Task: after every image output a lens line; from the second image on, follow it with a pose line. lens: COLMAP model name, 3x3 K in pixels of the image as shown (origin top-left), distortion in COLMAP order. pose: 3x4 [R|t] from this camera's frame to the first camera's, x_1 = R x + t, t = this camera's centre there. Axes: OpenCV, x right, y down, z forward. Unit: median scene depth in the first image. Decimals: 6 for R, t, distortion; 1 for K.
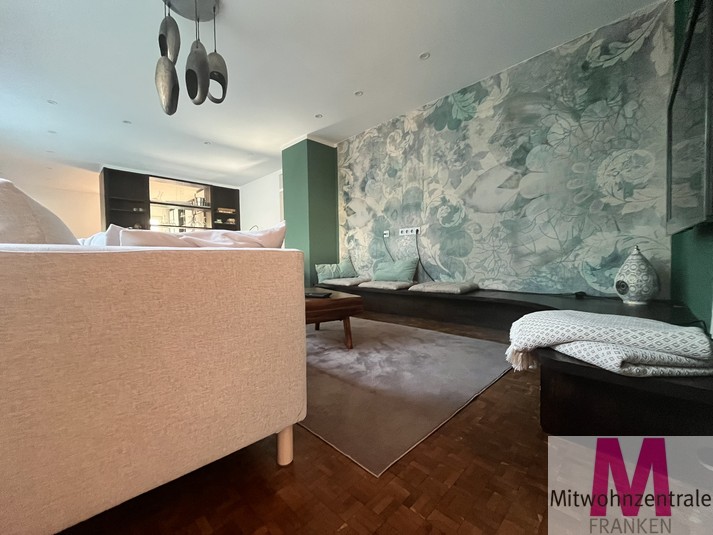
lens RADIAL K [[290.4, 0, 355.7], [0, 290.4, 269.1], [0, 0, 1]] dist [-0.008569, 0.000643]
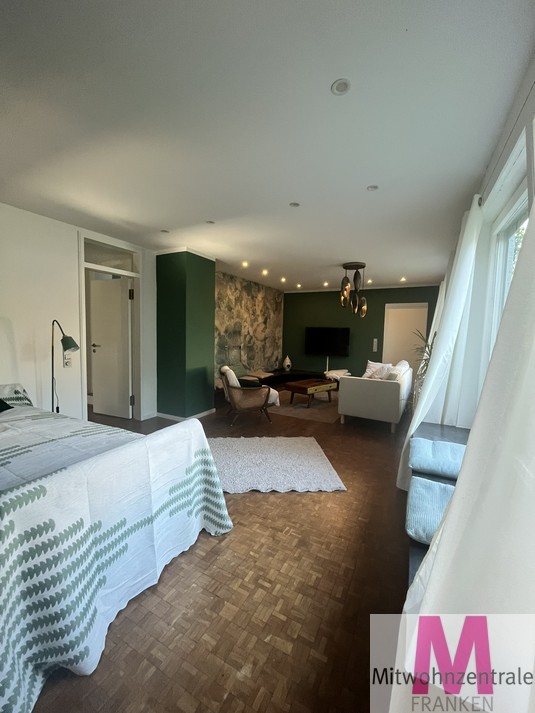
lens RADIAL K [[290.4, 0, 270.1], [0, 290.4, 355.7], [0, 0, 1]] dist [-0.008569, 0.000643]
pose [[-0.284538, -0.066888, 0.956329, -1.800146], [0.006981, 0.997392, 0.071837, -0.238116], [-0.958639, 0.027116, -0.283329, 1.549490]]
